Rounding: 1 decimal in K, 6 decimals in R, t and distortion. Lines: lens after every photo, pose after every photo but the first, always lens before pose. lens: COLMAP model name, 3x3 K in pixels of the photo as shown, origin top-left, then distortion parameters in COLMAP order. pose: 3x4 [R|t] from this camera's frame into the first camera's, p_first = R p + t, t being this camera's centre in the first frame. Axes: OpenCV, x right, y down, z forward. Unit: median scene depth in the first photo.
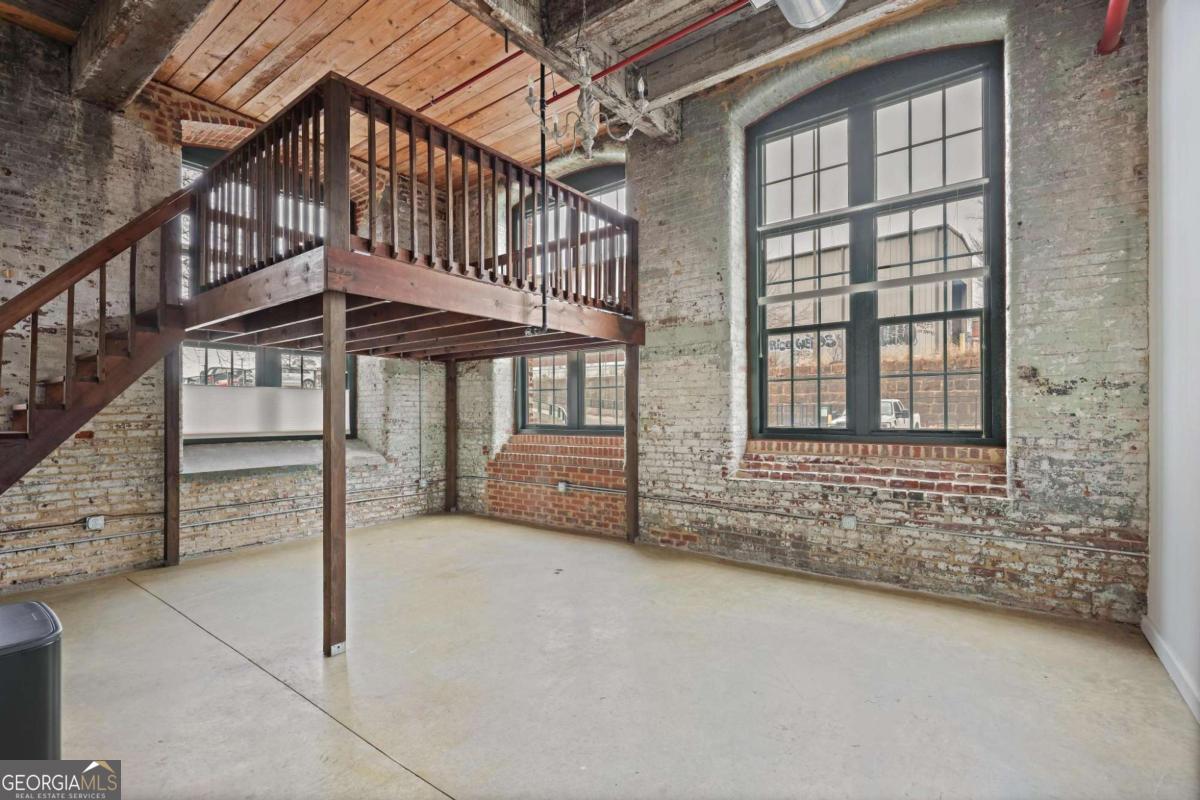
lens RADIAL K [[539.9, 0, 606.5], [0, 539.9, 411.2], [0, 0, 1]] dist [-0.003049, 0.000832]
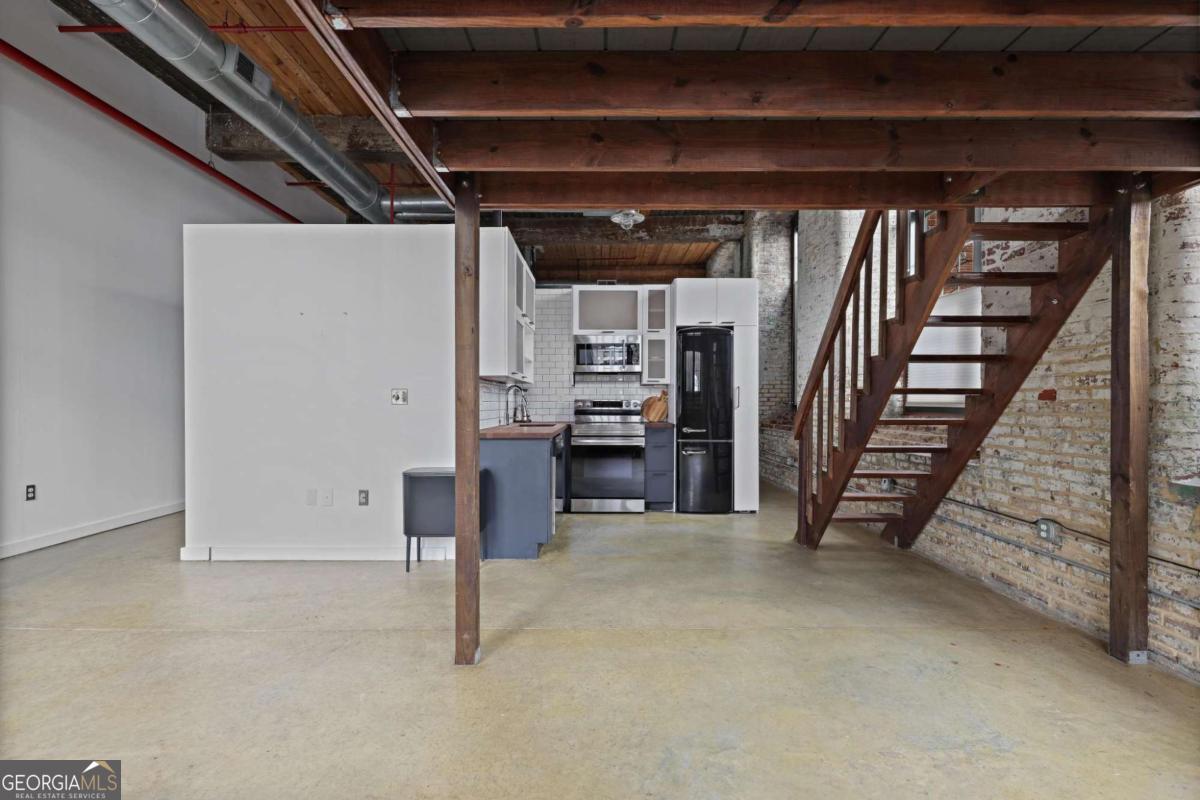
lens RADIAL K [[539.9, 0, 603.9], [0, 539.9, 403.3], [0, 0, 1]] dist [-0.003049, 0.000832]
pose [[-0.797973, 0.006015, -0.602663, -0.116637], [0.003723, 0.999980, 0.005050, 0.042943], [0.602681, 0.001786, -0.797980, 1.063553]]
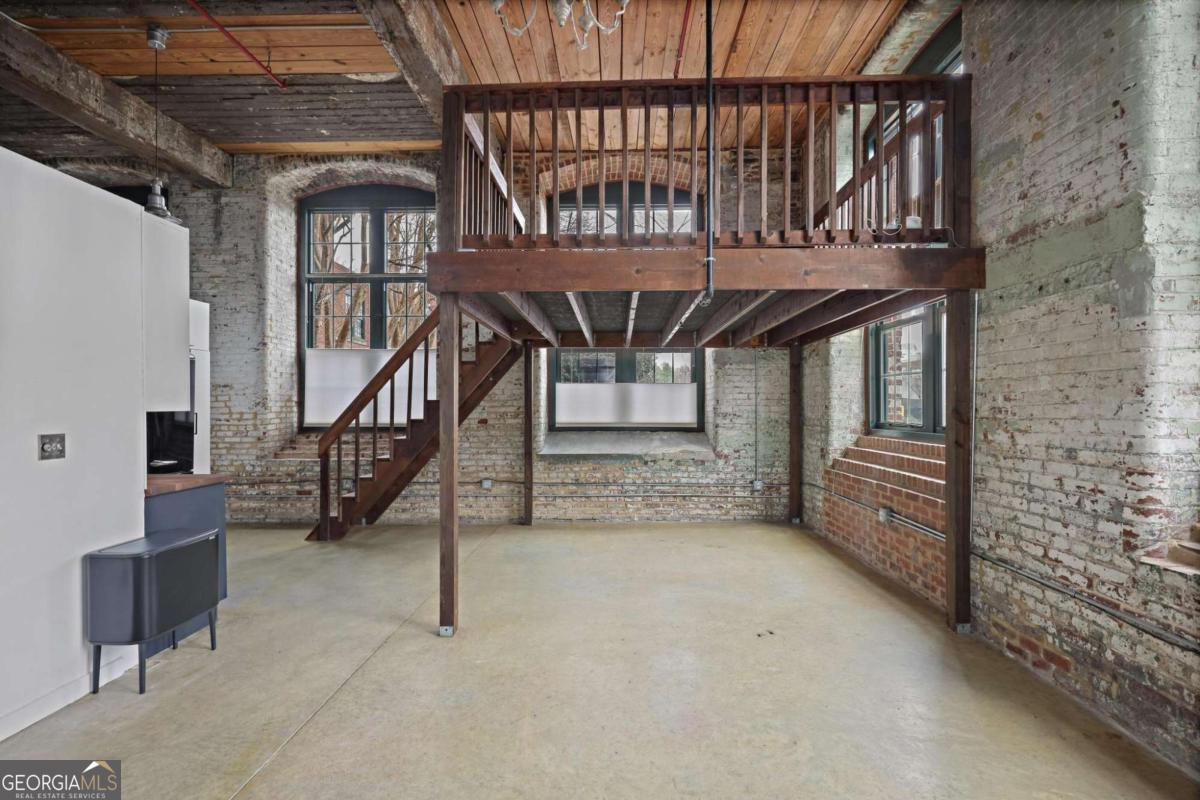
lens RADIAL K [[539.9, 0, 600.0], [0, 539.9, 404.0], [0, 0, 1]] dist [-0.003049, 0.000832]
pose [[0.578144, 0.000228, -0.815935, 0.326786], [0.000811, 0.999999, 0.000854, -0.002159], [0.815934, -0.001155, 0.578143, 0.381460]]
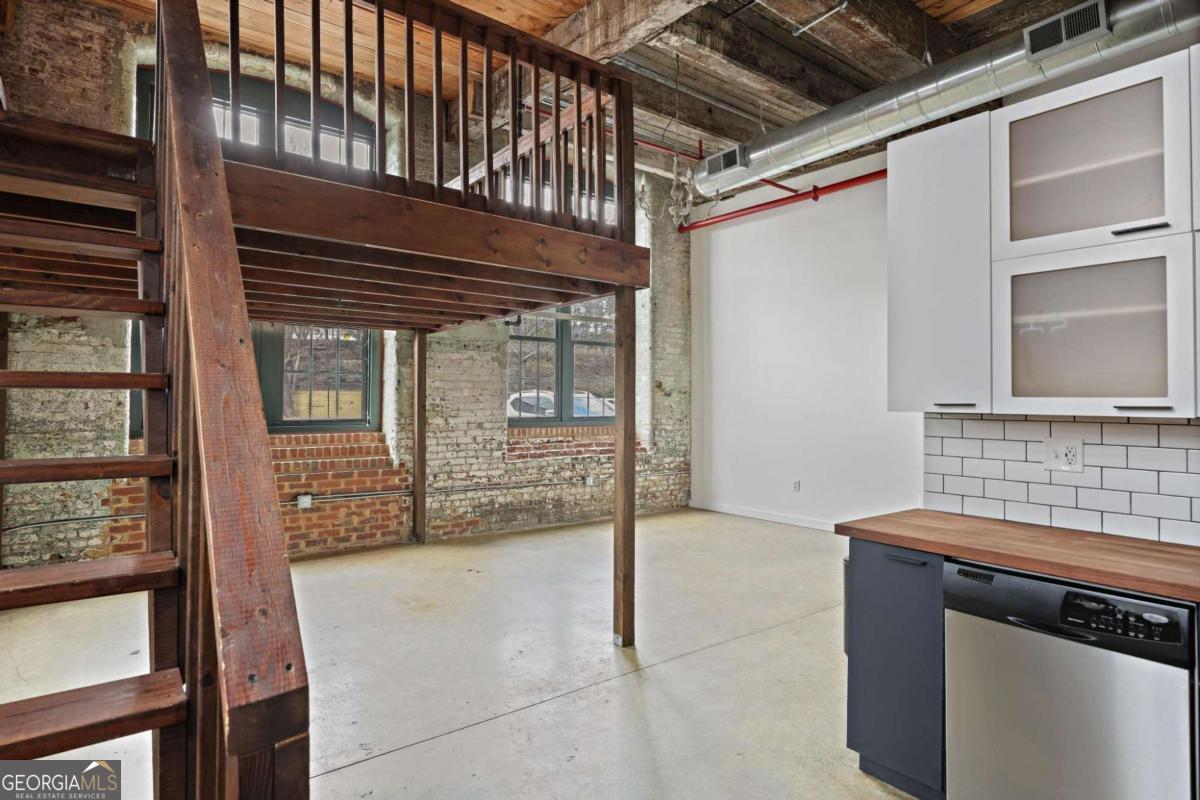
lens RADIAL K [[636.4, 0, 601.8], [0, 636.4, 385.9], [0, 0, 1]] dist [-0.003197, 0.001345]
pose [[0.263185, 0.031844, 0.964220, -1.025191], [-0.007409, 0.999492, -0.030986, 0.002857], [-0.964717, 0.001011, 0.263287, 0.440713]]
